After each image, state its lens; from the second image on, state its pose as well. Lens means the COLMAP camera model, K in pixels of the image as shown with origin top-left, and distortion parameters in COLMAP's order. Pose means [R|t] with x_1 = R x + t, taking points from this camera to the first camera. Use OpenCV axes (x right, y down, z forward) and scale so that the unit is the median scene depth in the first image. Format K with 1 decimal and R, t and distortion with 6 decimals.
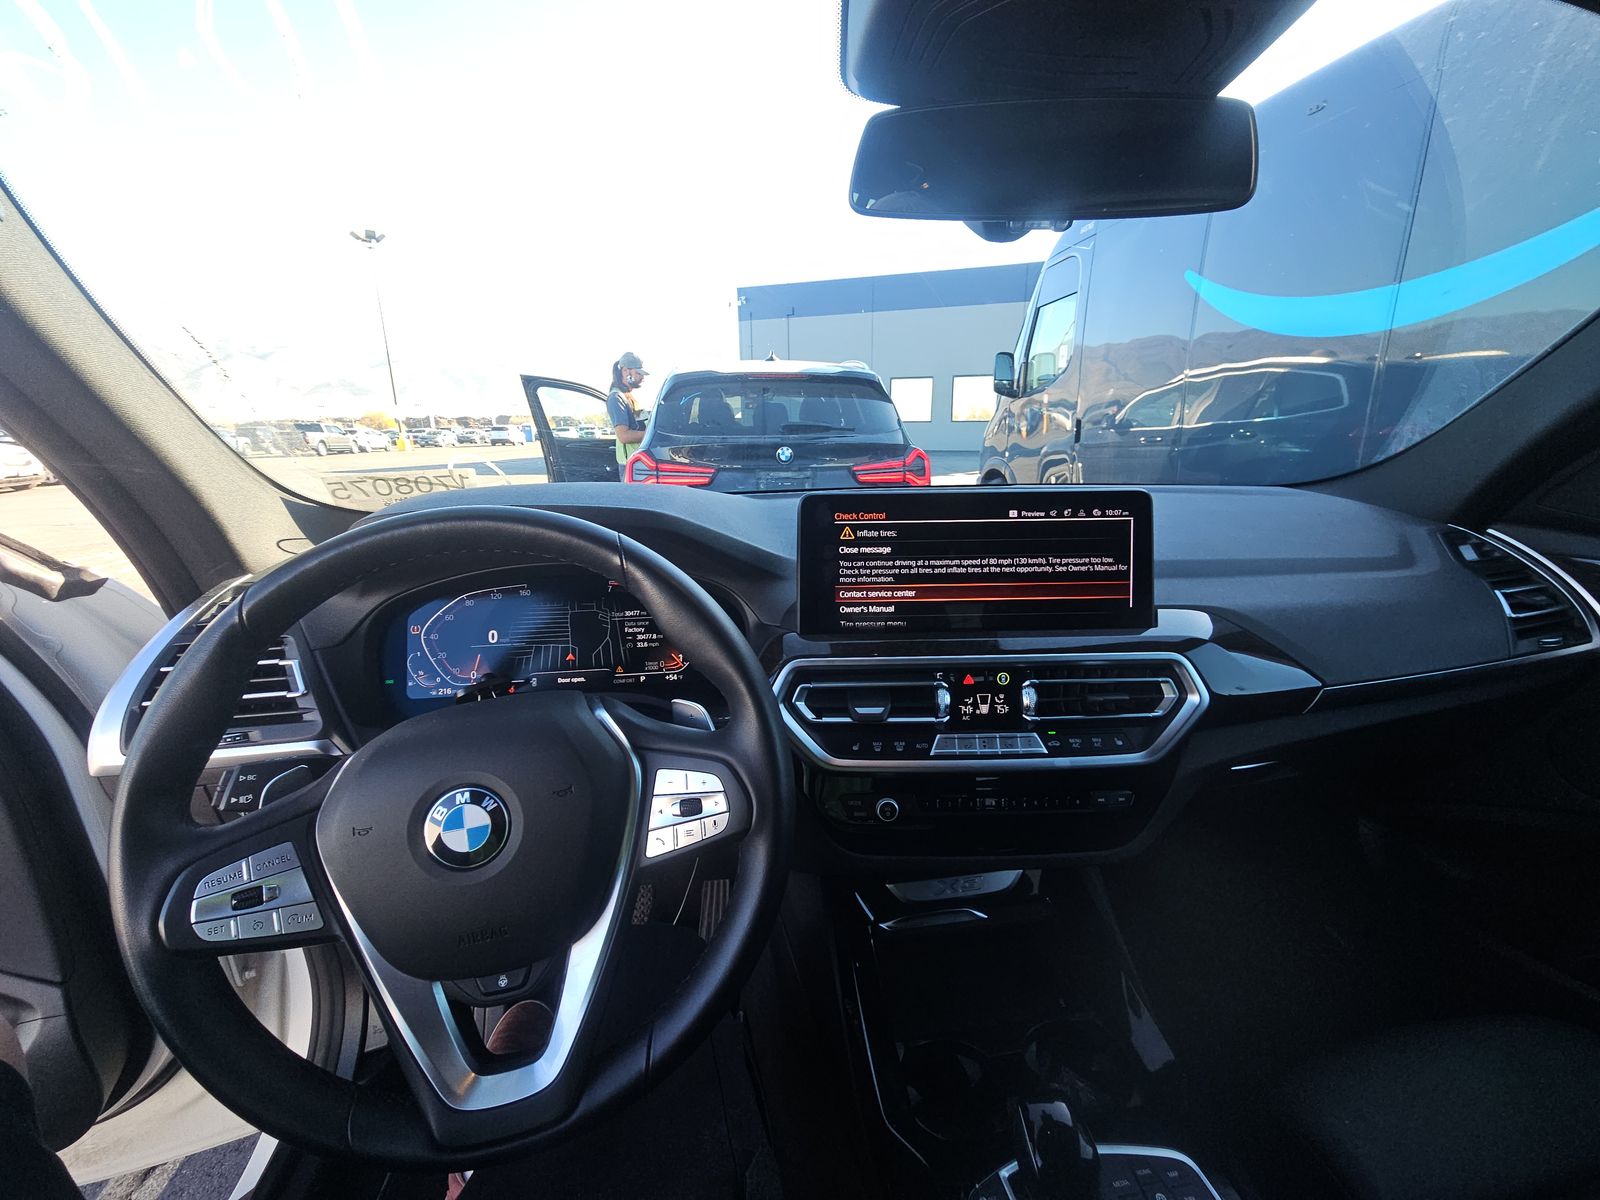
lens RADIAL K [[651.4, 0, 803.7], [0, 651.4, 604.1], [0, 0, 1]] dist [0.011570, -0.004043]
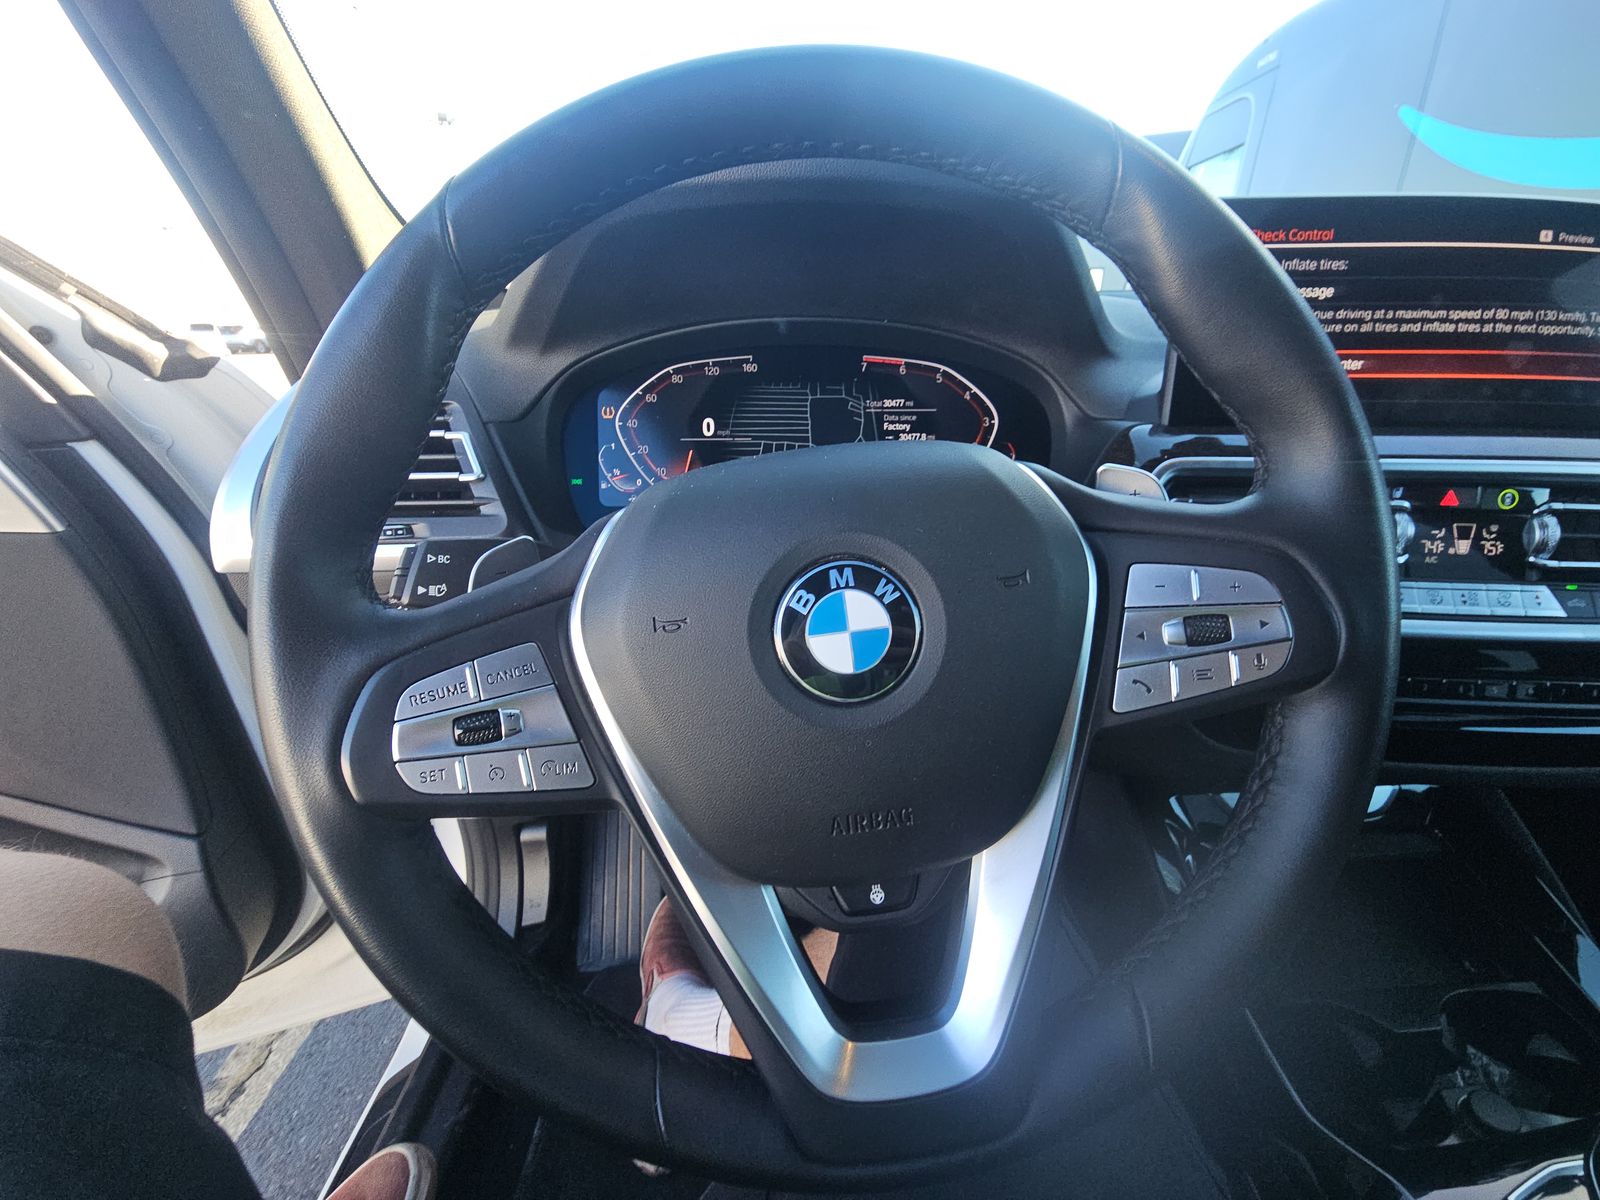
lens RADIAL K [[651.4, 0, 806.2], [0, 651.4, 601.6], [0, 0, 1]] dist [0.011570, -0.004043]
pose [[0.995007, 0.046917, -0.088094, -0.313132], [-0.035481, 0.991247, 0.127159, 0.155080], [0.093289, -0.123399, 0.987963, 0.286868]]
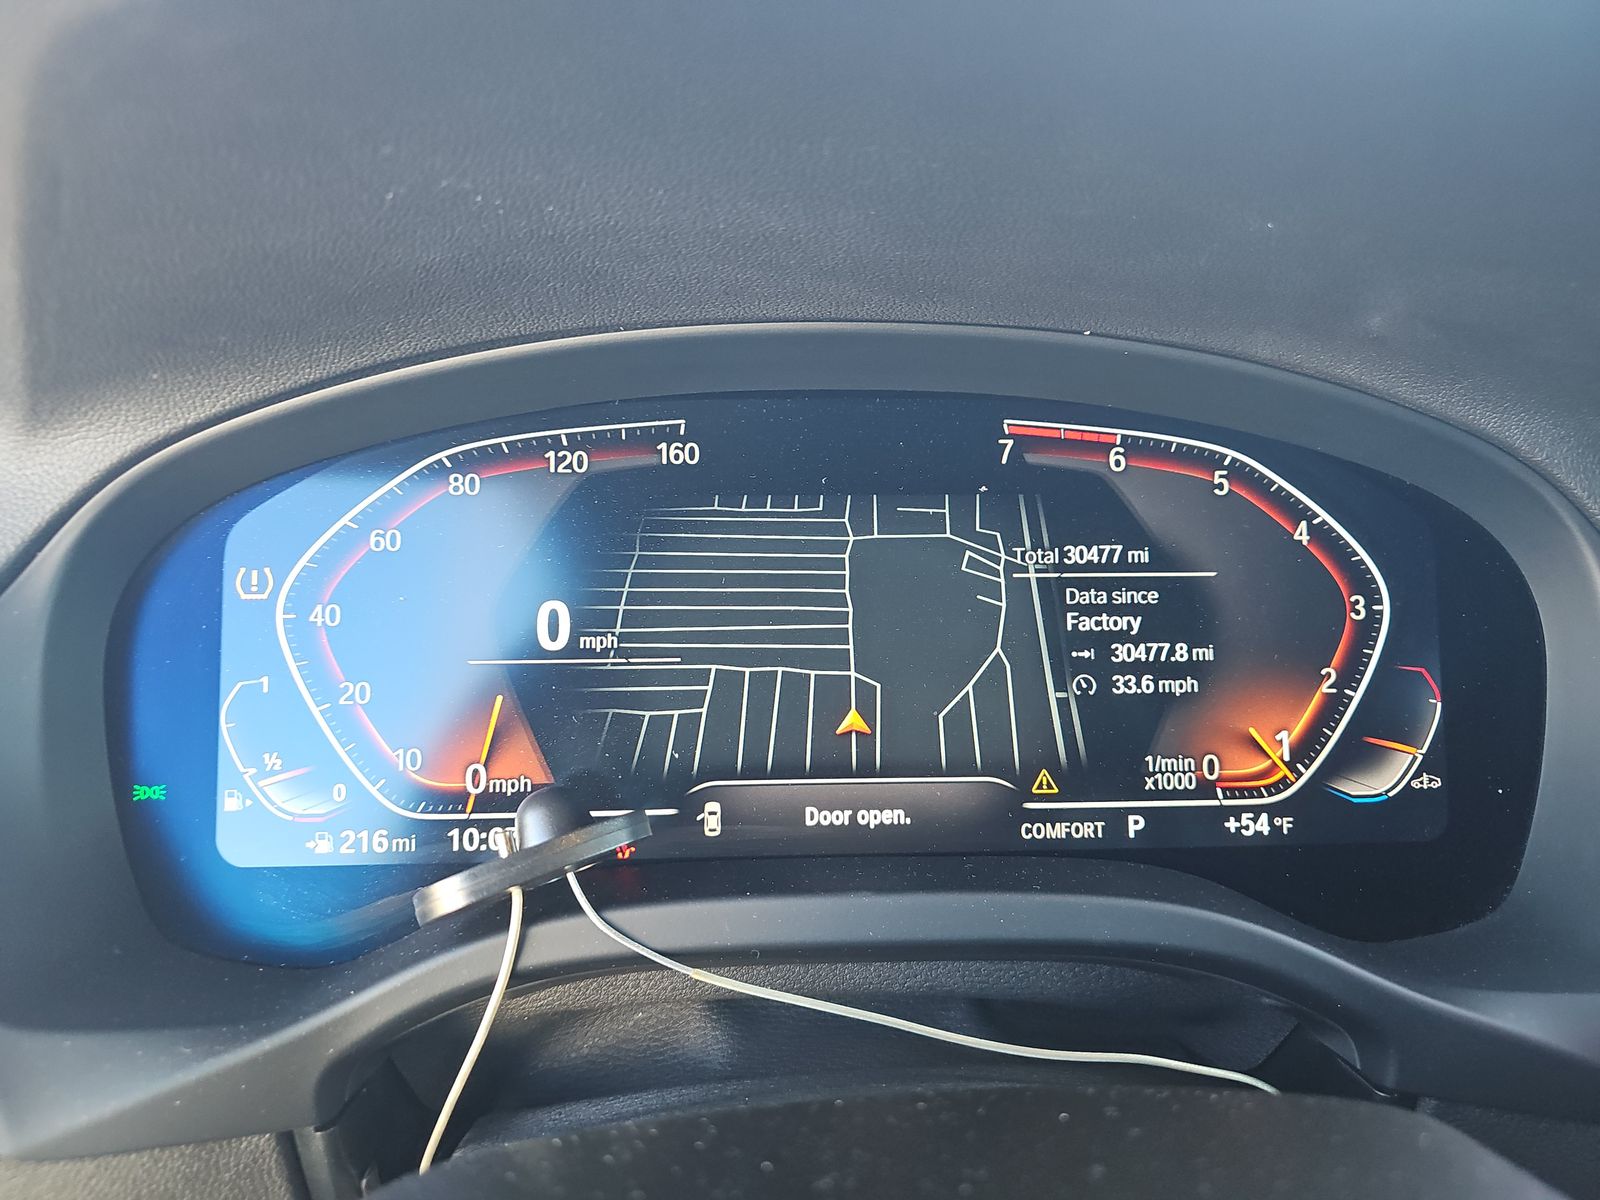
lens RADIAL K [[1075.7, 0, 798.7], [0, 1075.7, 601.8], [0, 0, 1]] dist [-0.000006, -0.004357]
pose [[0.995531, 0.048012, -0.081321, -0.372774], [-0.042904, 0.997063, 0.063436, 0.011845], [0.084128, -0.059664, 0.994667, 0.642763]]
